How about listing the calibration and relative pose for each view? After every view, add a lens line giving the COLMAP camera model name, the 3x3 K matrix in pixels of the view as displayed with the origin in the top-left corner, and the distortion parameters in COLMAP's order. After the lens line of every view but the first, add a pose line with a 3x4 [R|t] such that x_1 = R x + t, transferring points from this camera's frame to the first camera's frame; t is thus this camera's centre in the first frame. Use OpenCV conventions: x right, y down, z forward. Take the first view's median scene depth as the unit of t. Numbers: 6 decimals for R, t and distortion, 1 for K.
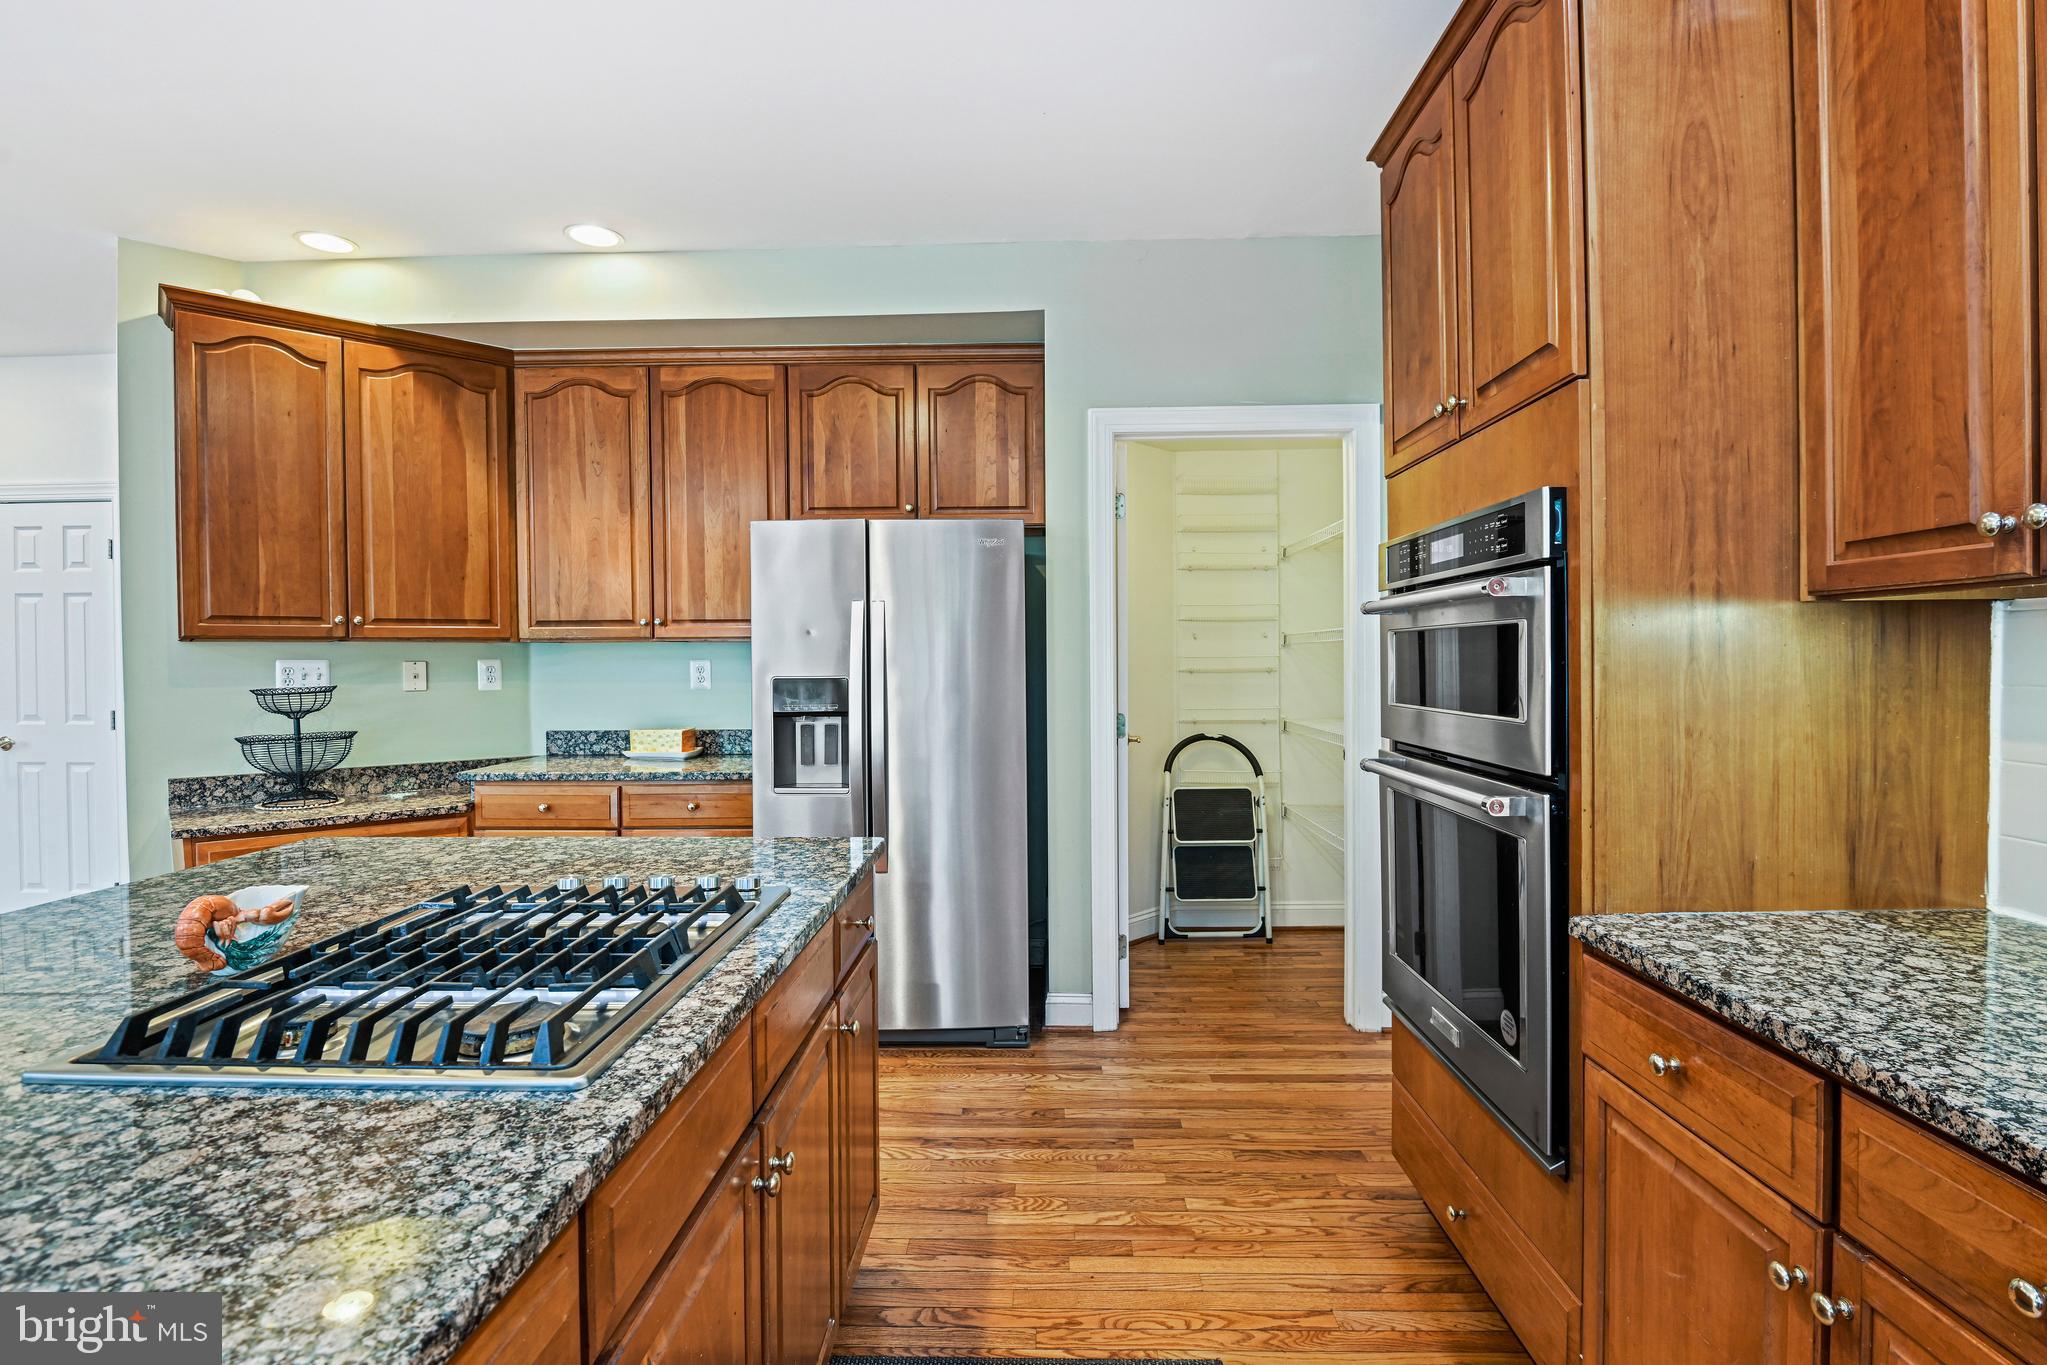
lens RADIAL K [[966.0, 0, 1028.2], [0, 966.0, 678.3], [0, 0, 1]] dist [-0.016747, -0.000589]
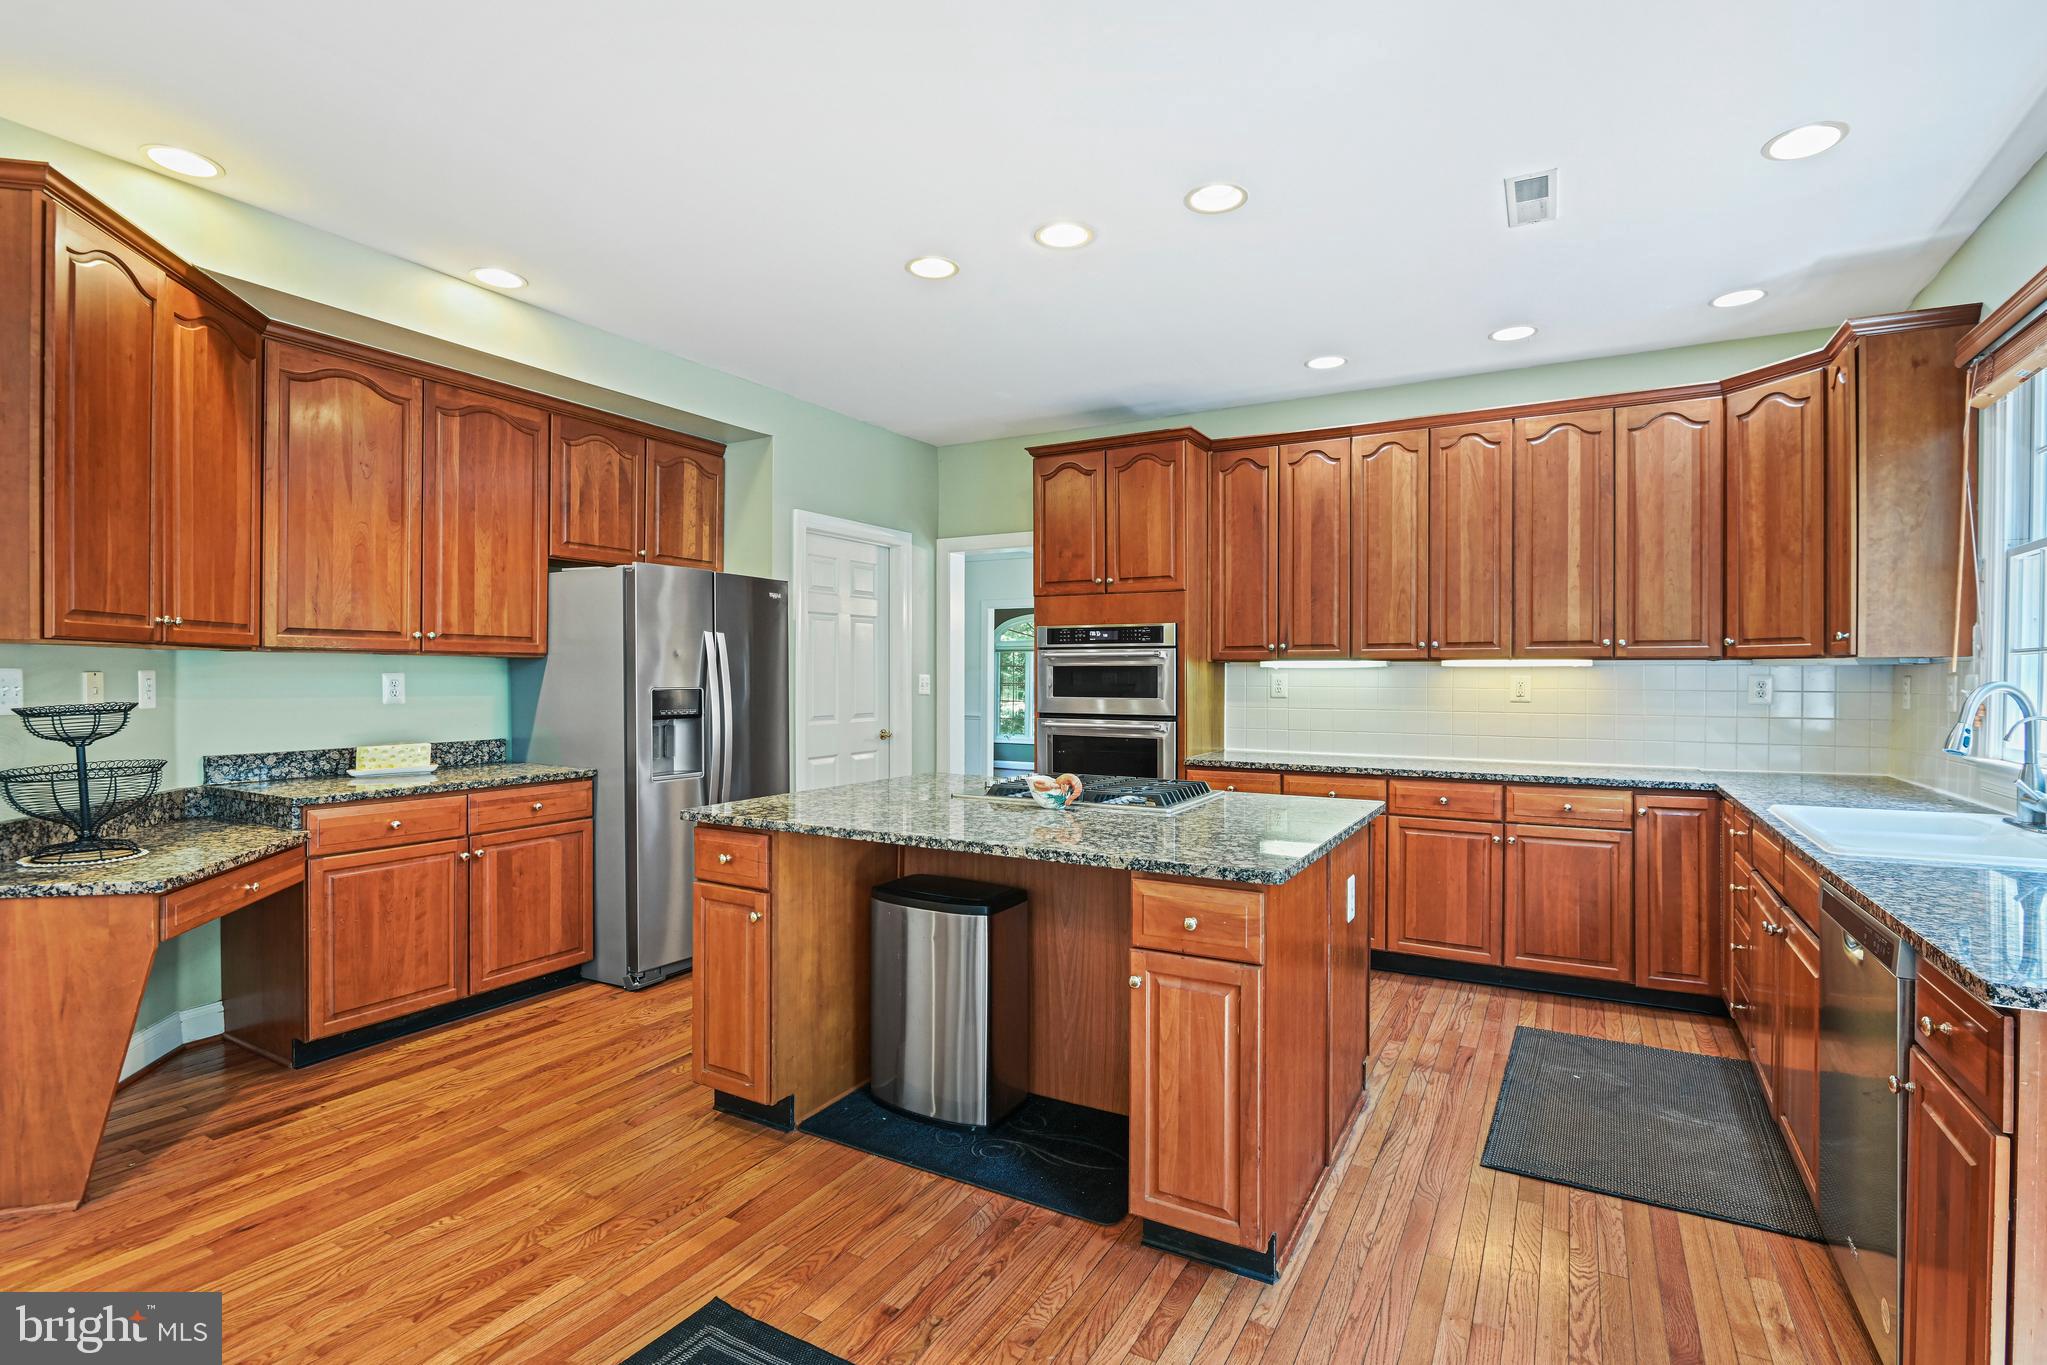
lens RADIAL K [[966.0, 0, 1028.2], [0, 966.0, 678.3], [0, 0, 1]] dist [-0.016747, -0.000589]
pose [[0.477741, 0.006547, 0.878476, -0.966138], [0.009844, 0.999870, -0.012805, 0.005046], [-0.878446, 0.014765, 0.477614, -0.022330]]
